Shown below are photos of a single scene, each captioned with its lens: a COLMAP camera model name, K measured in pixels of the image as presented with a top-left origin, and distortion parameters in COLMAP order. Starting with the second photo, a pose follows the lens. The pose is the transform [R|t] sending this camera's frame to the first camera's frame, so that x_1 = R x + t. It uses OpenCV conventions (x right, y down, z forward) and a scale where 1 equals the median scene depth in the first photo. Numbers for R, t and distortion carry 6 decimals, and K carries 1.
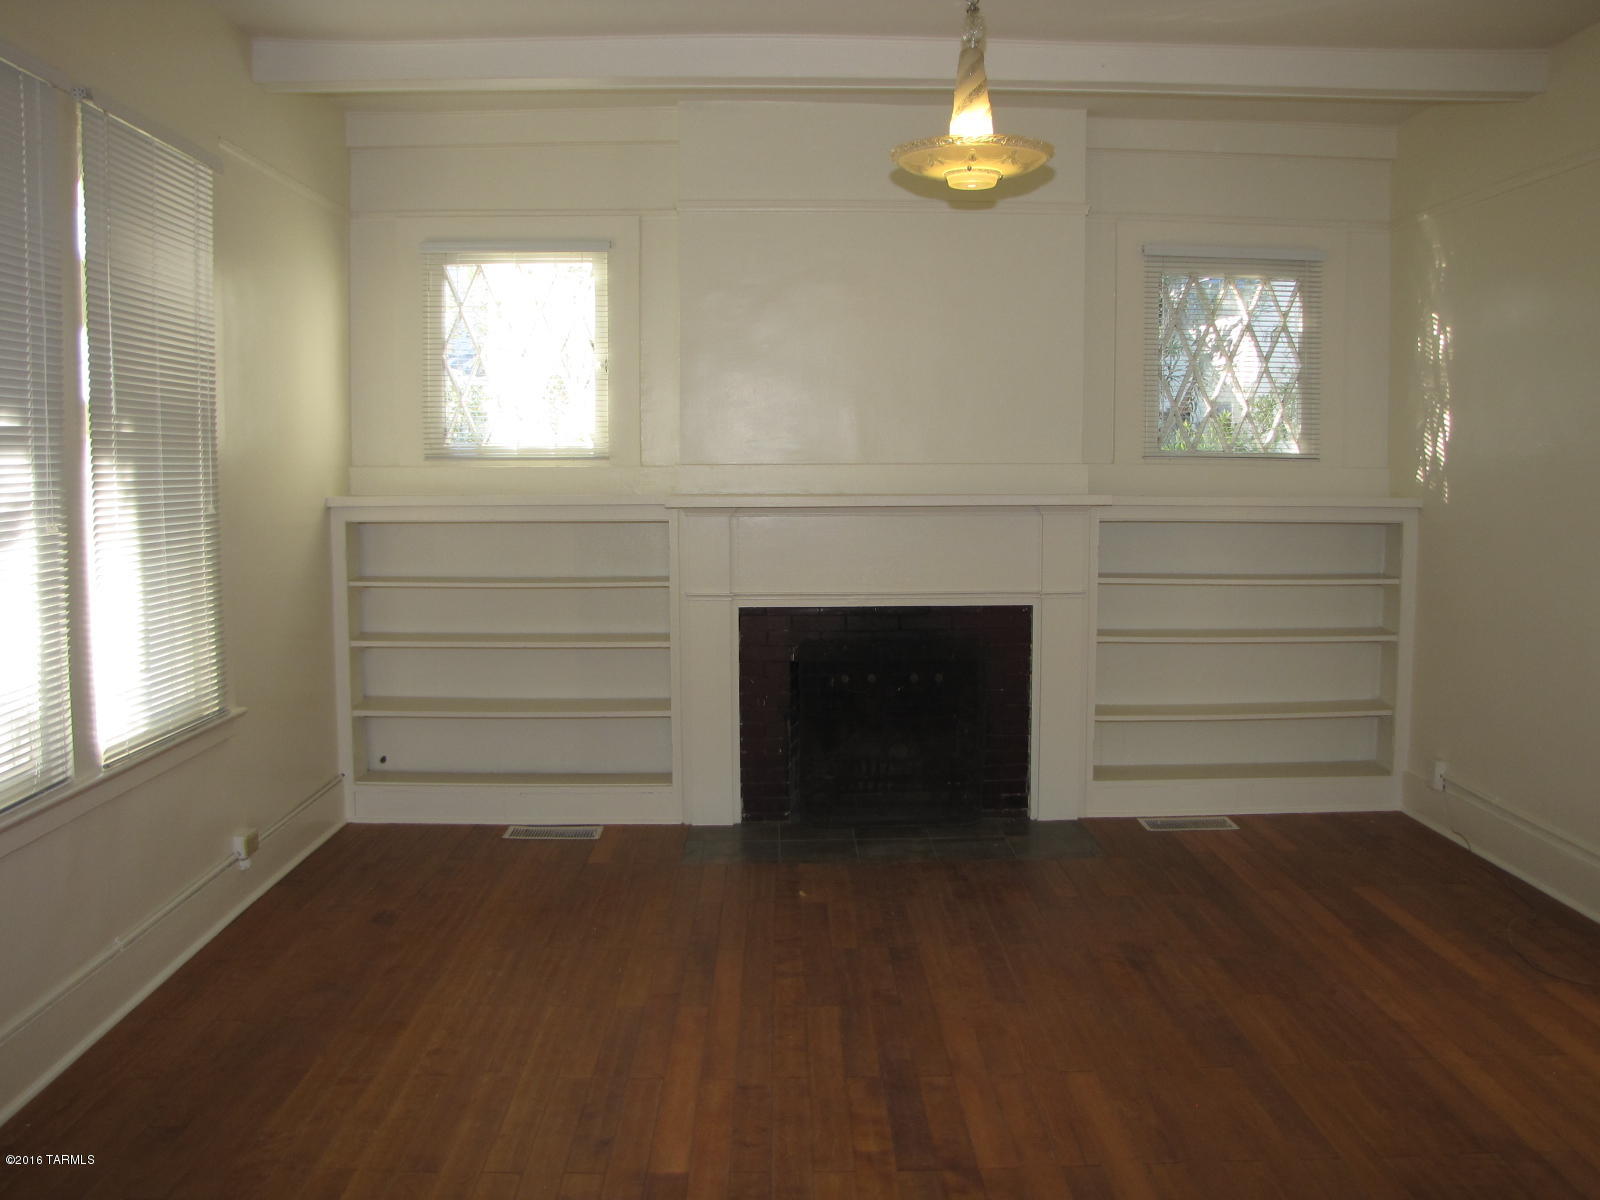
lens RADIAL K [[1365.4, 0, 832.6], [0, 1365.4, 561.4], [0, 0, 1]] dist [-0.173405, 0.144903]
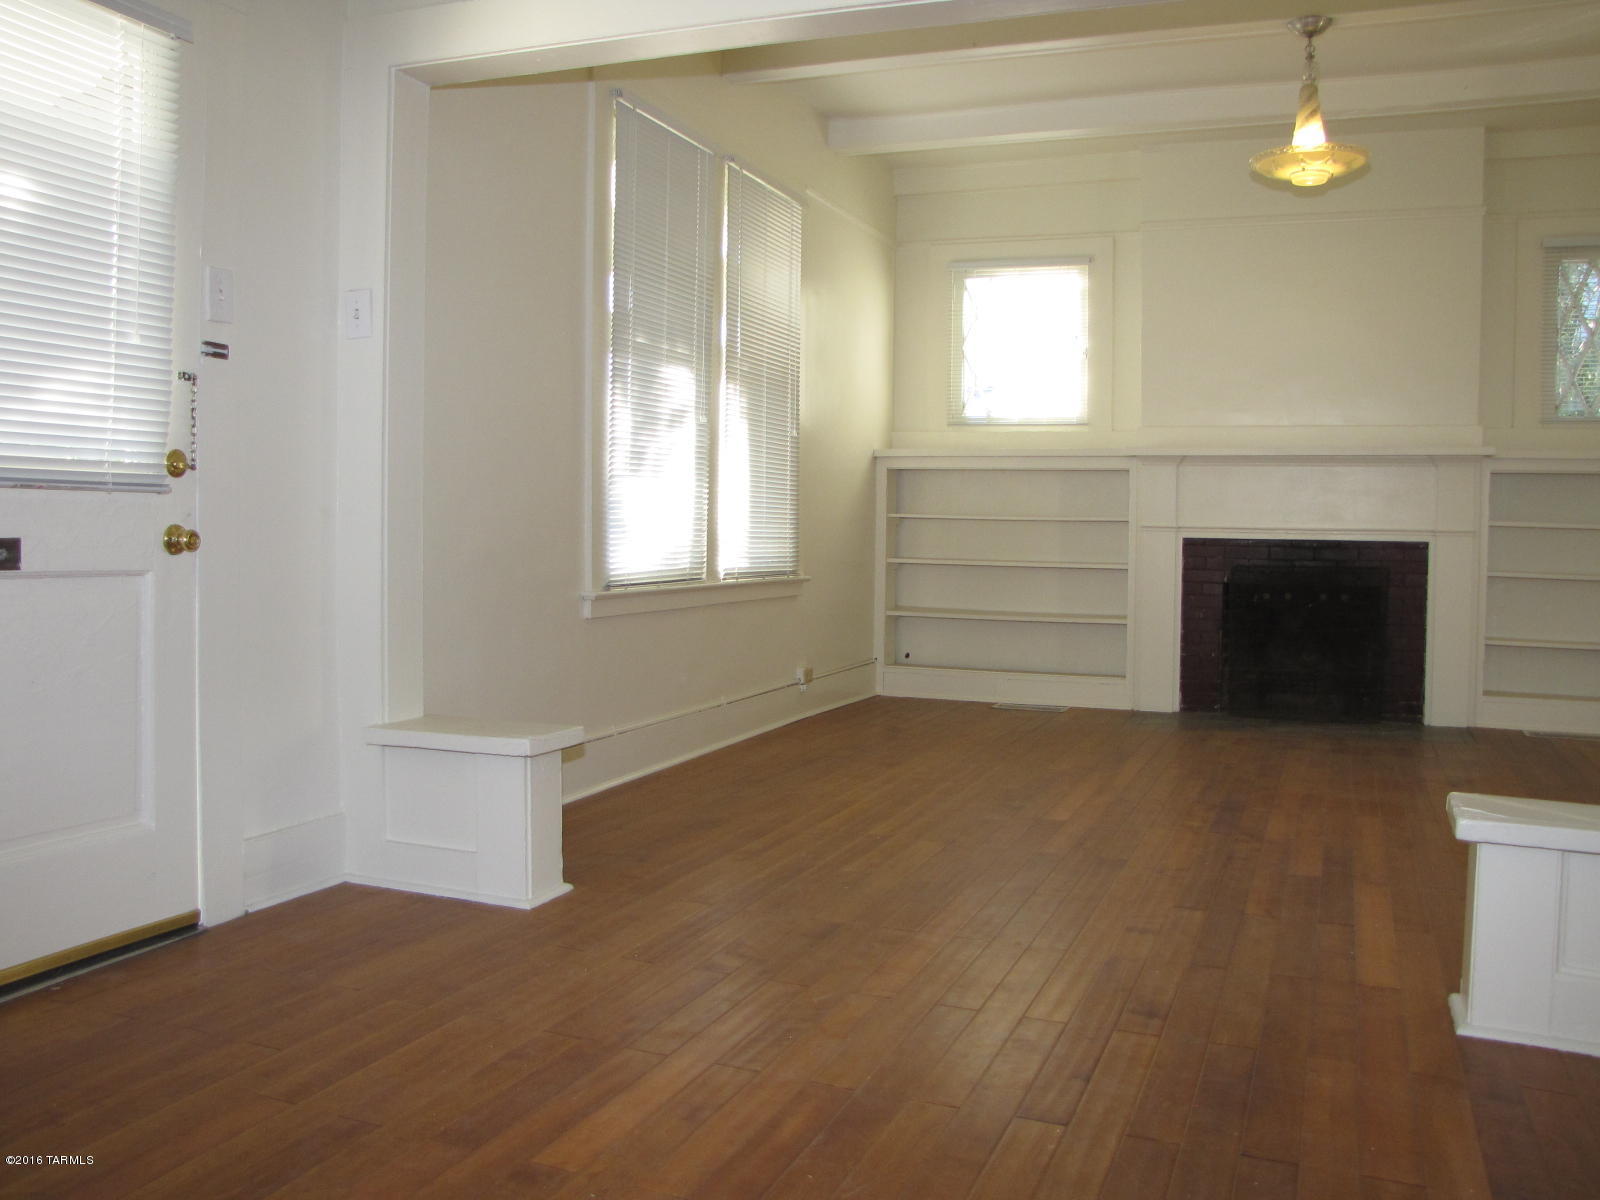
lens RADIAL K [[1365.4, 0, 832.6], [0, 1365.4, 561.4], [0, 0, 1]] dist [-0.173405, 0.144903]
pose [[0.919562, 0.023140, -0.392262, 0.123520], [-0.042207, 0.998306, -0.040053, 0.118778], [0.390671, 0.053388, 0.918981, -0.272343]]
